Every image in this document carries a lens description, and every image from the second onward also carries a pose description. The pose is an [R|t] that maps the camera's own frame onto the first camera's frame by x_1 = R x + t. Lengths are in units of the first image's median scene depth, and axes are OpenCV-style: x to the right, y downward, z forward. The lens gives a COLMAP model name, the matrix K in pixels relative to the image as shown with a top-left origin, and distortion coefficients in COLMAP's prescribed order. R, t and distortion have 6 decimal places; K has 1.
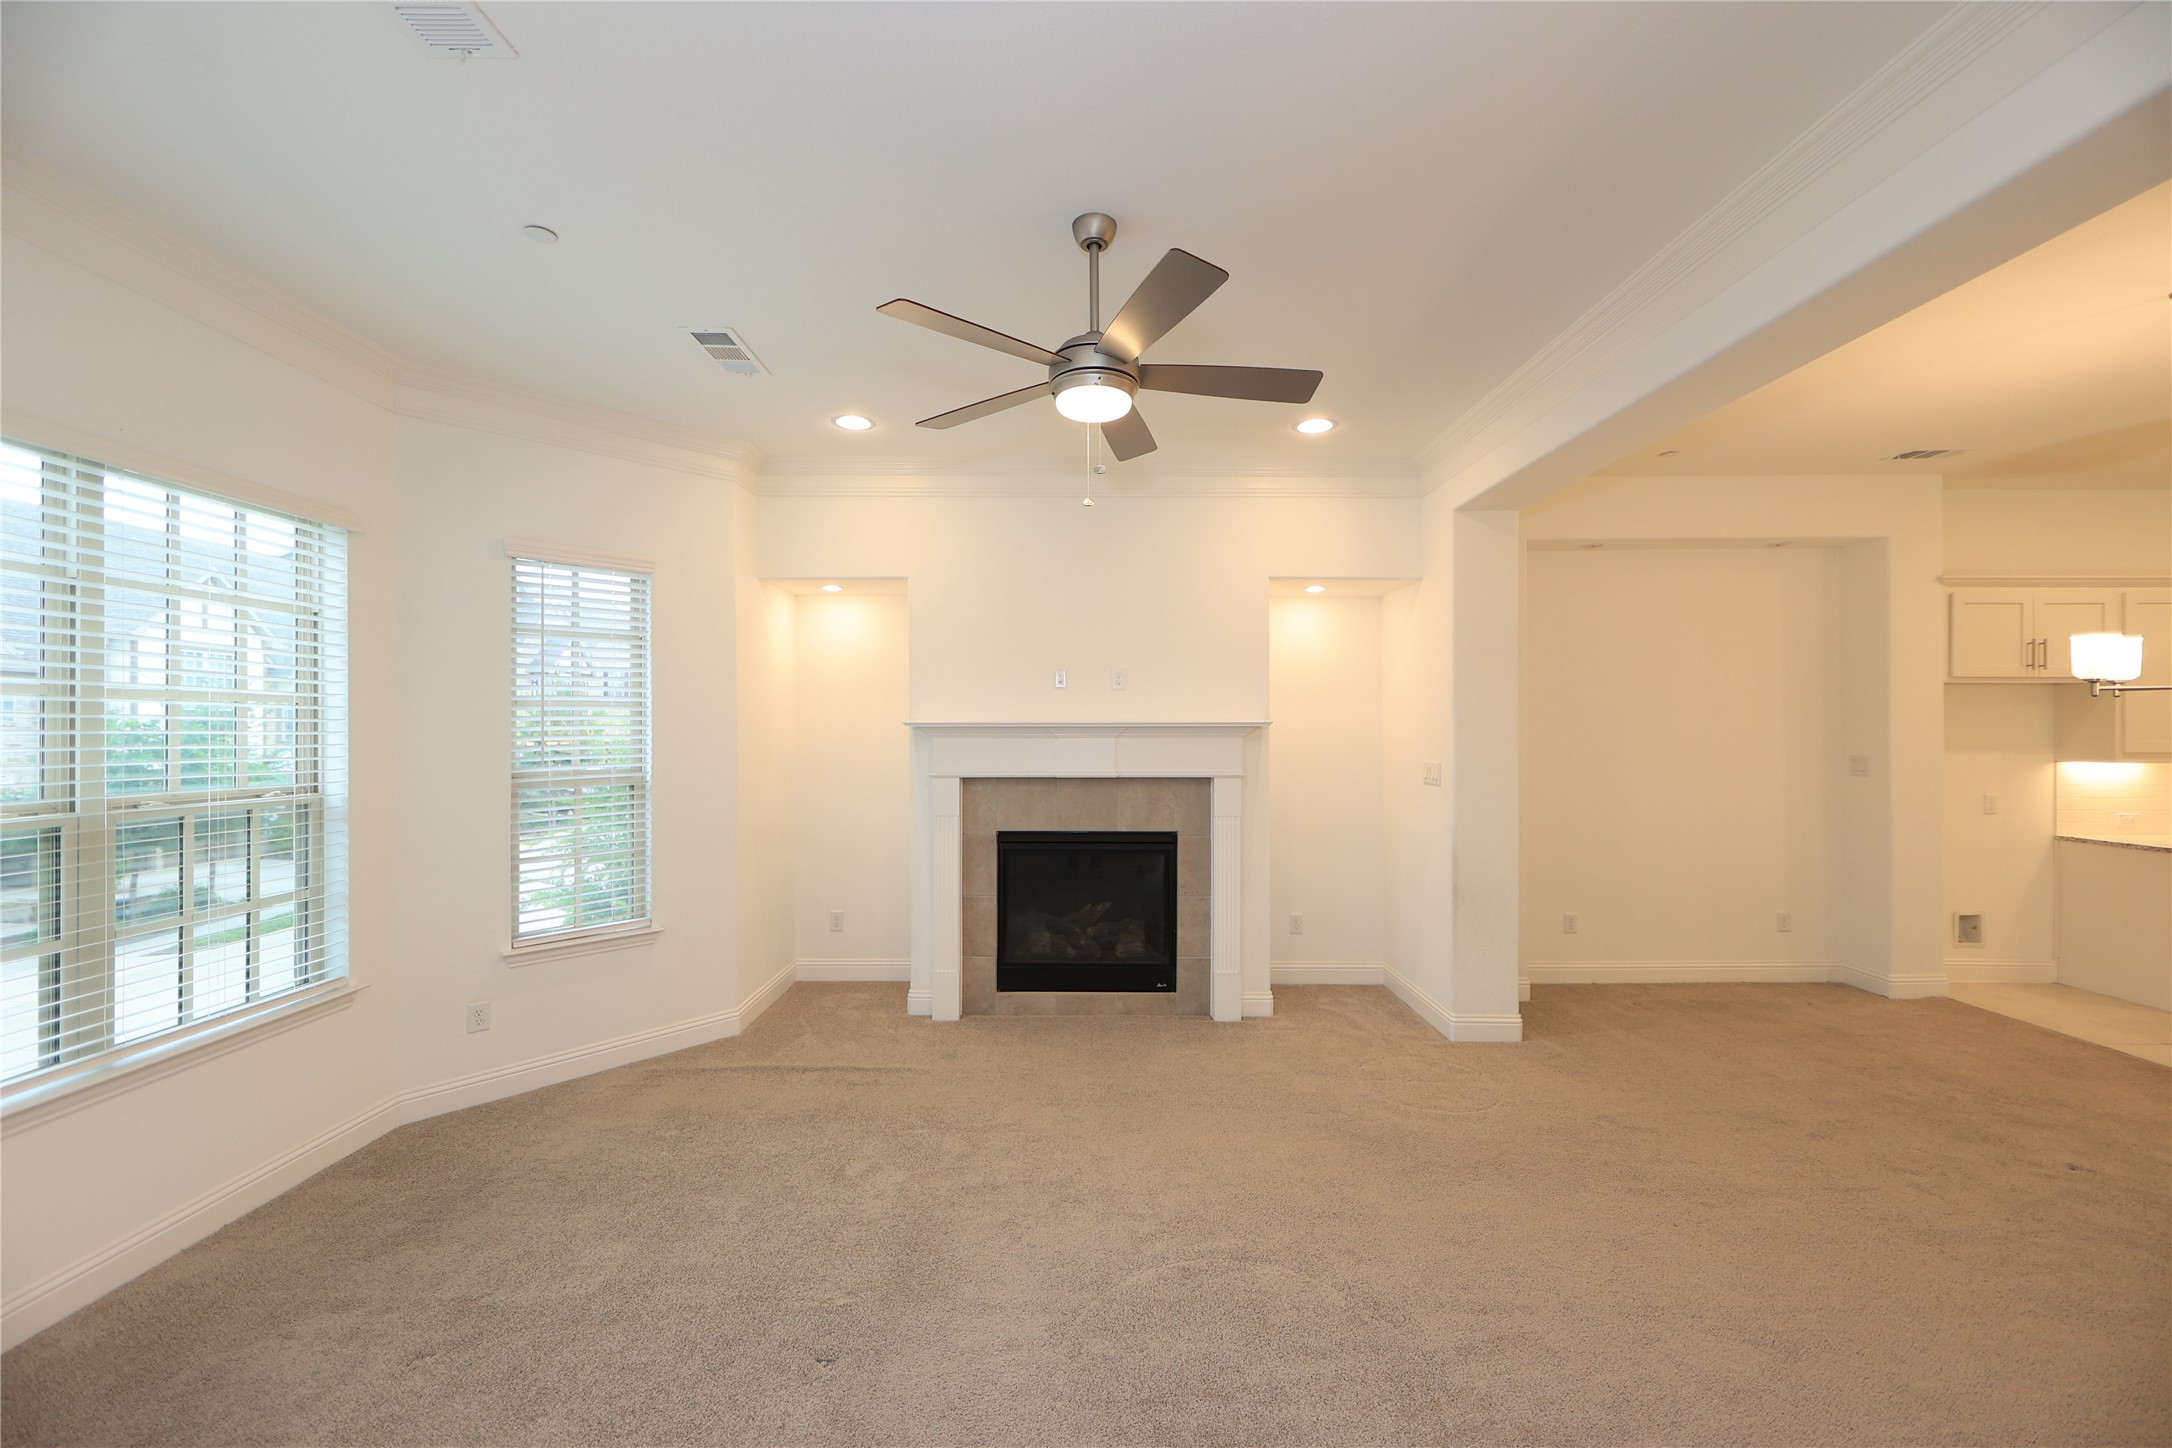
lens RADIAL K [[849.3, 0, 1079.7], [0, 849.3, 730.0], [0, 0, 1]] dist [-0.003455, 0.000909]
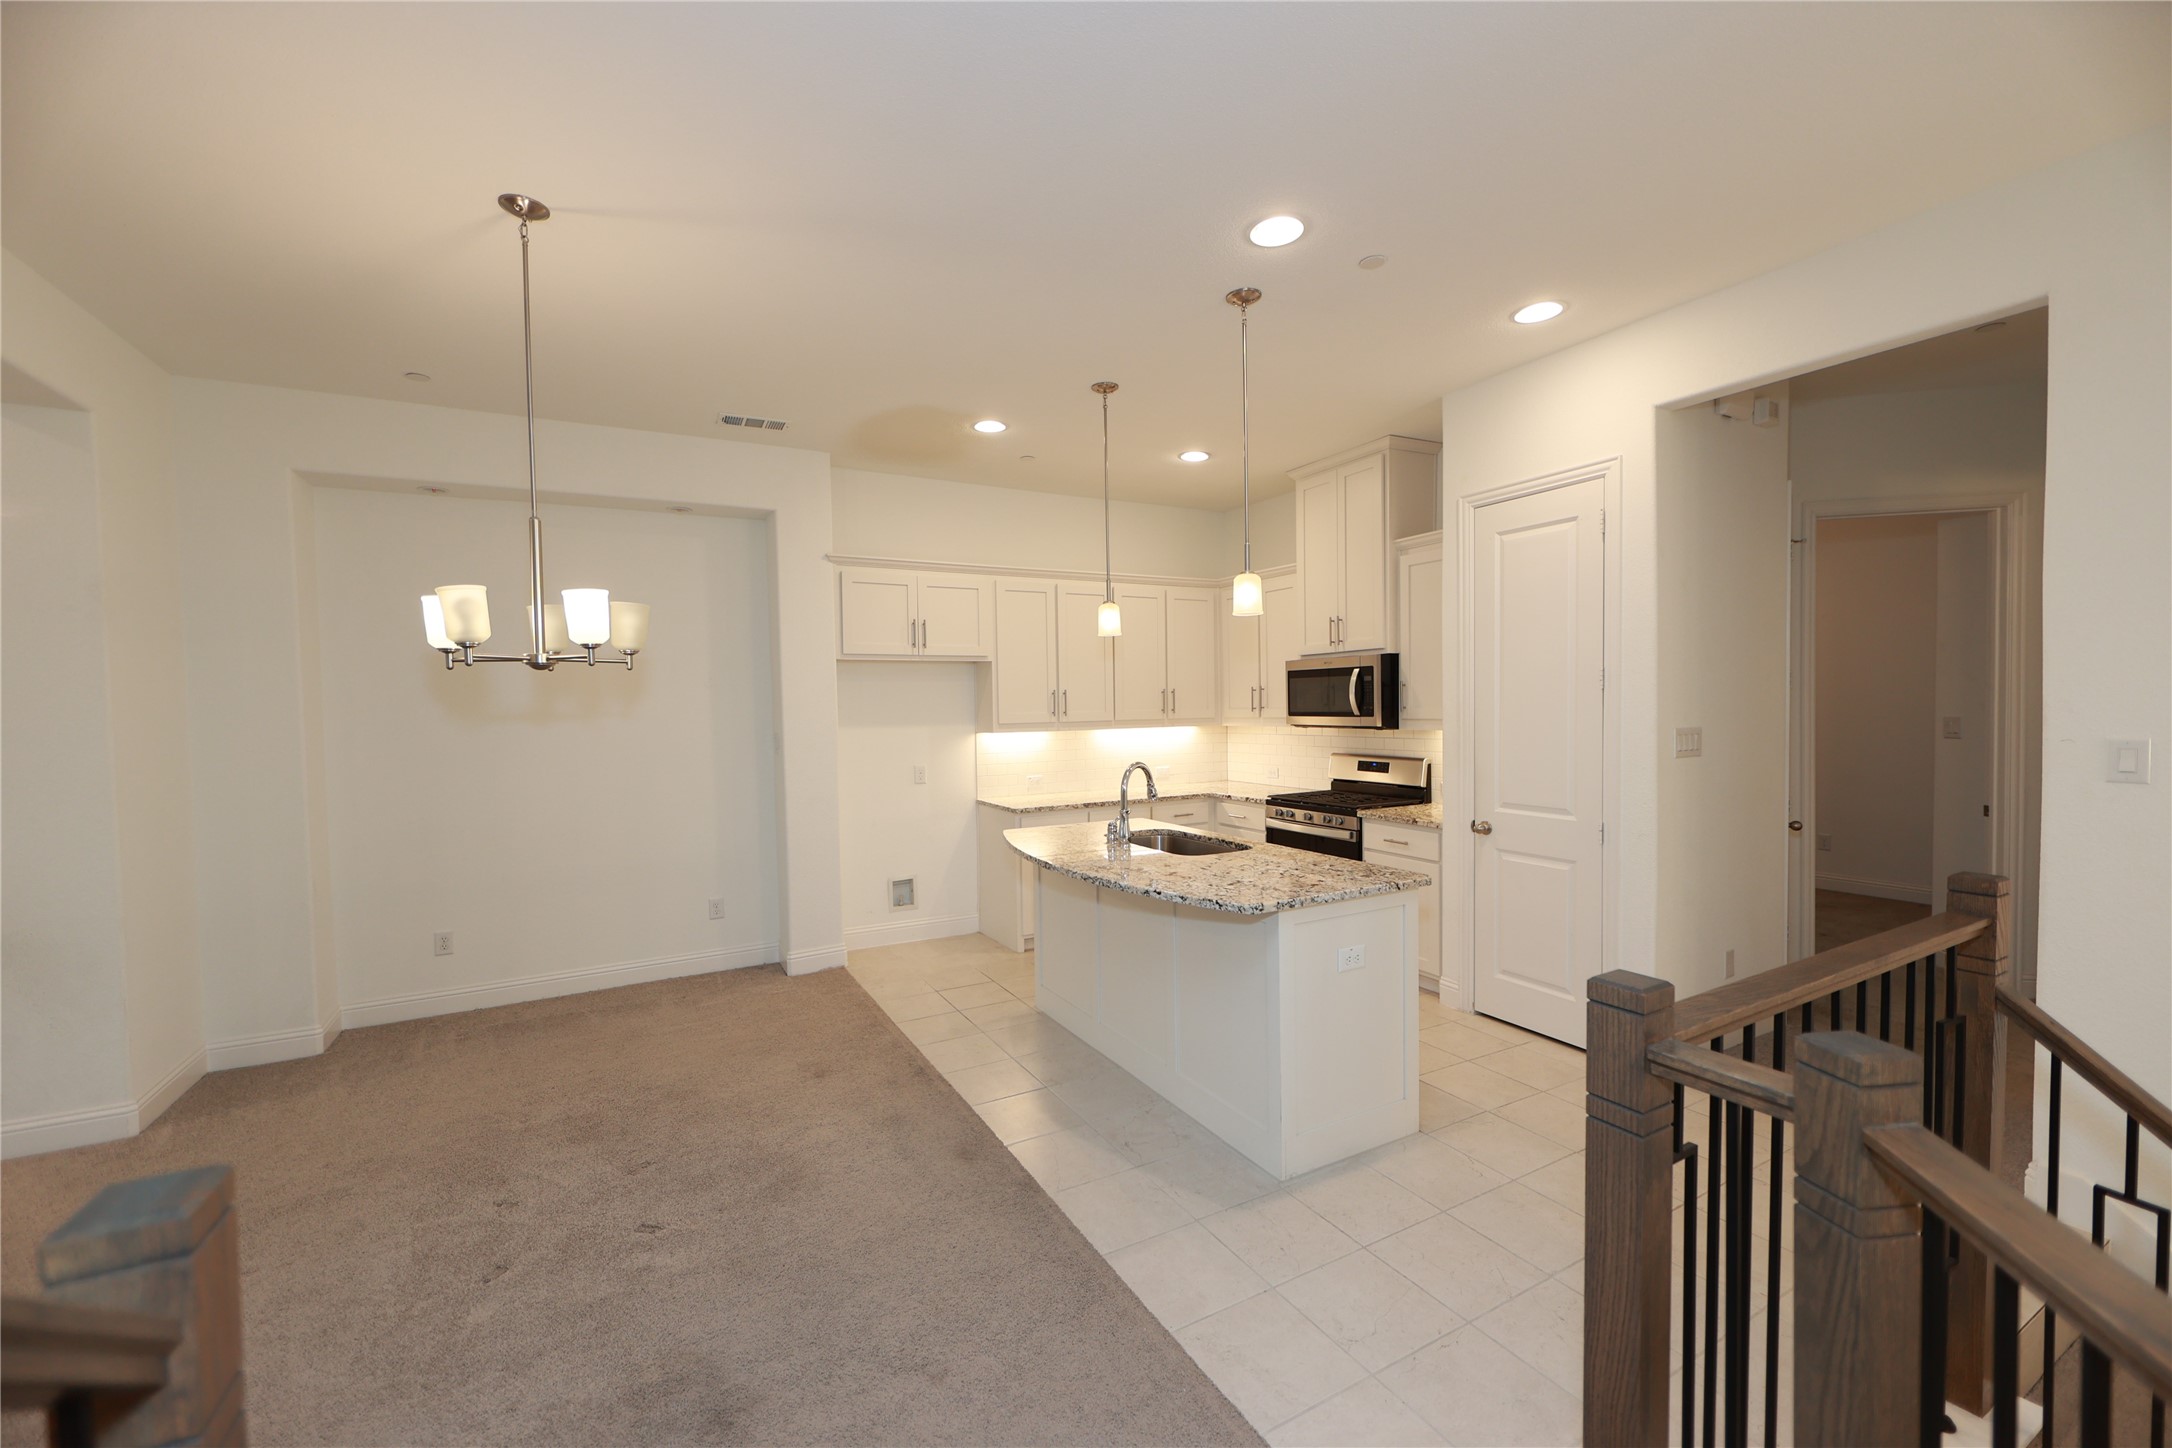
lens RADIAL K [[849.3, 0, 1075.7], [0, 849.3, 733.0], [0, 0, 1]] dist [-0.003455, 0.000909]
pose [[0.876598, -0.030289, 0.480269, 0.824026], [0.015360, 0.999270, 0.034986, 0.000904], [-0.480978, -0.023291, 0.876423, -0.035600]]
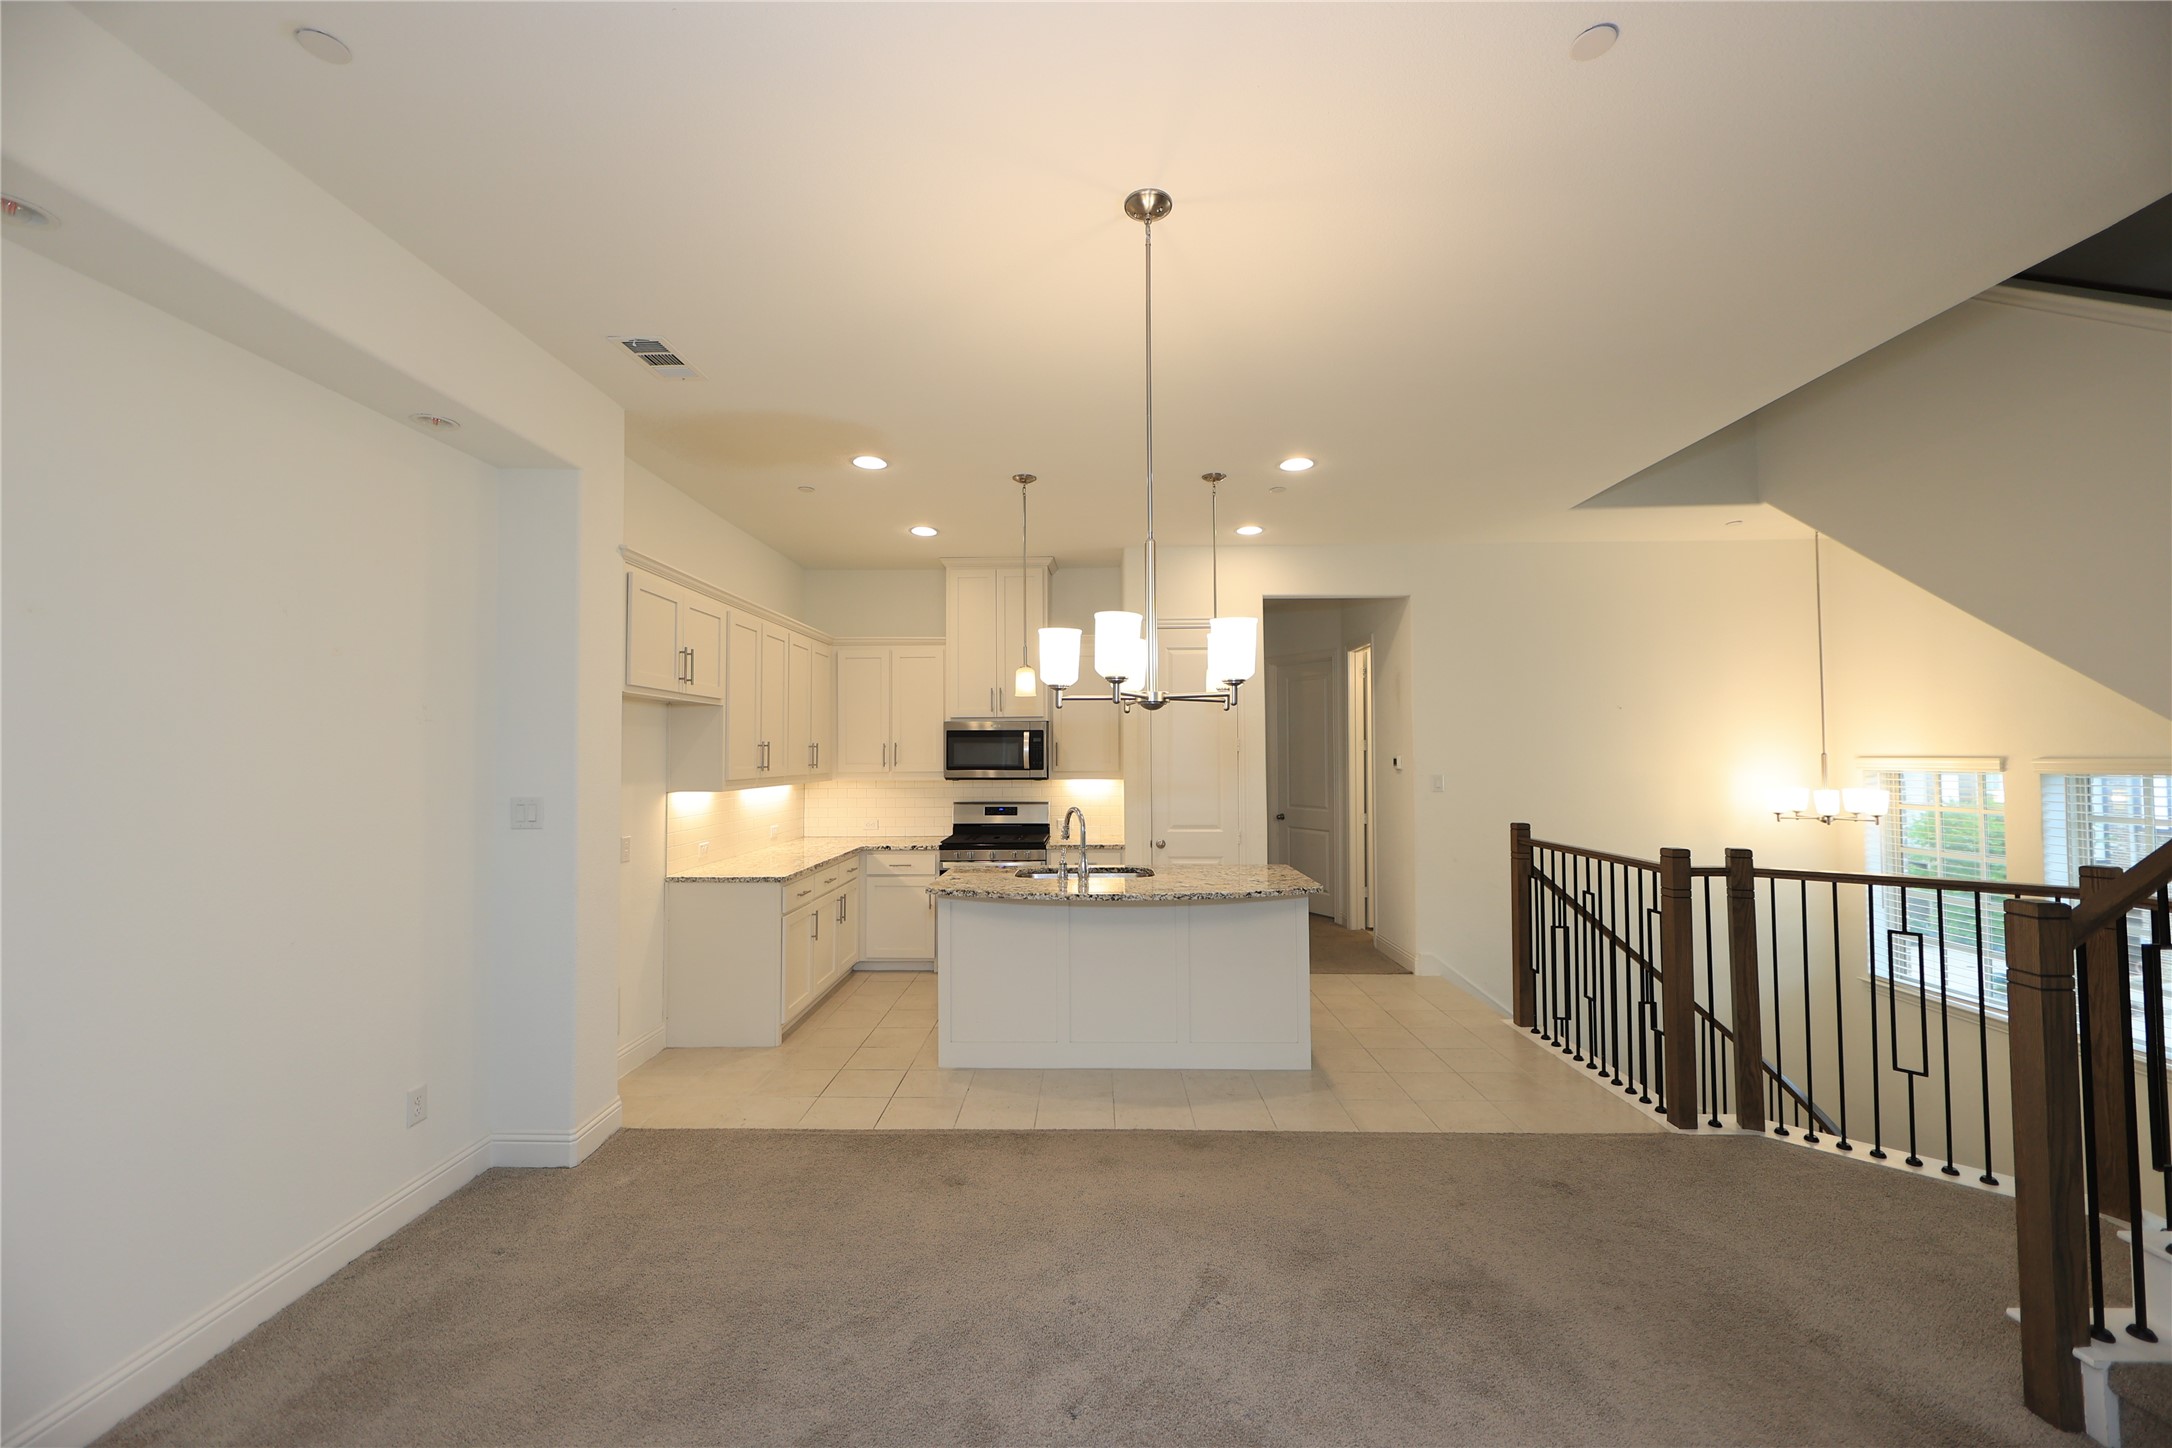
lens RADIAL K [[849.3, 0, 1076.1], [0, 849.3, 728.0], [0, 0, 1]] dist [-0.003455, 0.000909]
pose [[0.017768, 0.031776, 0.999337, 0.313994], [0.004119, 0.999484, -0.031854, 0.000093], [-0.999834, 0.004682, 0.017628, 0.629538]]
